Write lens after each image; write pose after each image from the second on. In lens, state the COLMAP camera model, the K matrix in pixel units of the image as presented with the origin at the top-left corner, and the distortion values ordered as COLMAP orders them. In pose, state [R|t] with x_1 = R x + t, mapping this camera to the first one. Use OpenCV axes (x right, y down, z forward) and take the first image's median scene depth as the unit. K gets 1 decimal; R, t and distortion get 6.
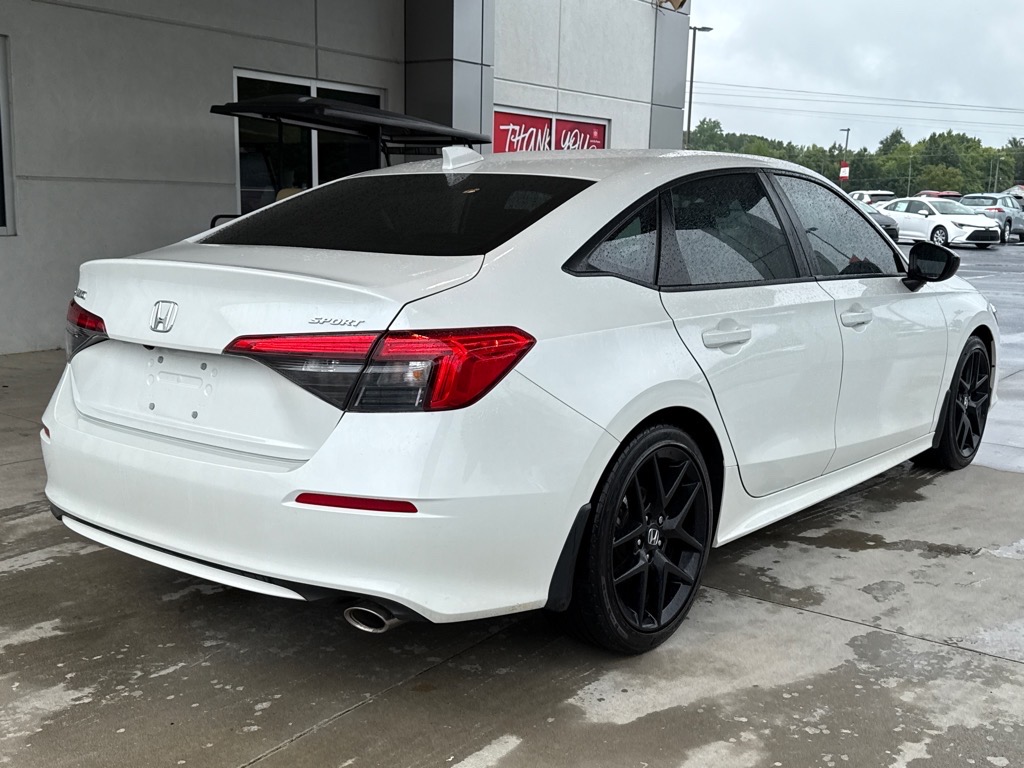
lens RADIAL K [[1088.4, 0, 512.0], [0, 1088.4, 384.0], [0, 0, 1]] dist [0.133566, -0.287996]
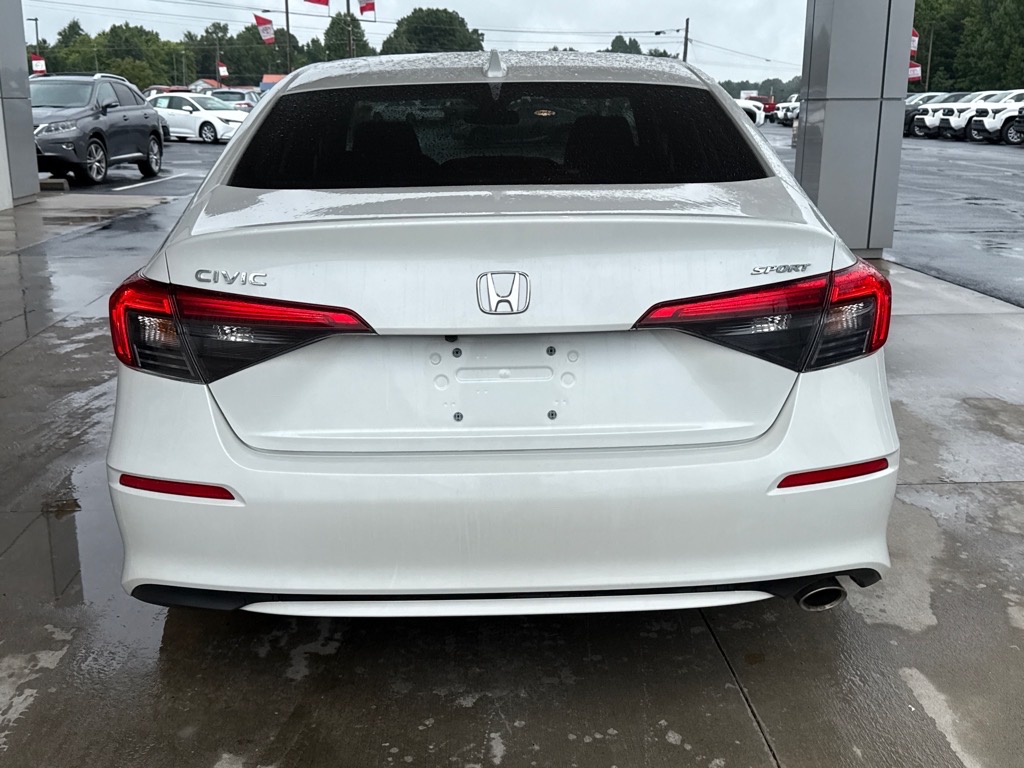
lens RADIAL K [[1088.4, 0, 512.0], [0, 1088.4, 384.0], [0, 0, 1]] dist [0.133566, -0.287996]
pose [[0.765514, -0.179155, 0.617974, -0.538712], [0.122169, 0.983453, 0.133774, -0.068300], [-0.631714, -0.026909, 0.774734, 0.296301]]
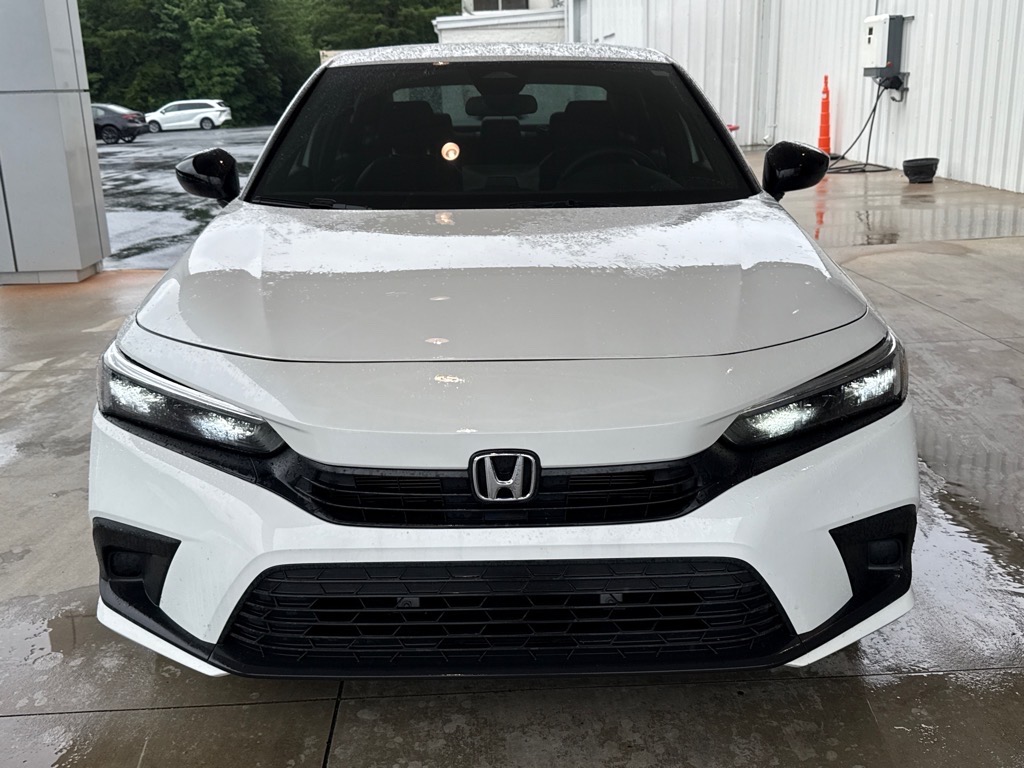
lens RADIAL K [[1017.5, 0, 512.0], [0, 1017.5, 384.0], [0, 0, 1]] dist [0.158176, -0.342167]
pose [[-0.774087, 0.176660, -0.607932, 0.772955], [-0.094812, 0.917097, 0.387226, -0.315660], [0.625940, 0.357386, -0.693163, 1.906996]]
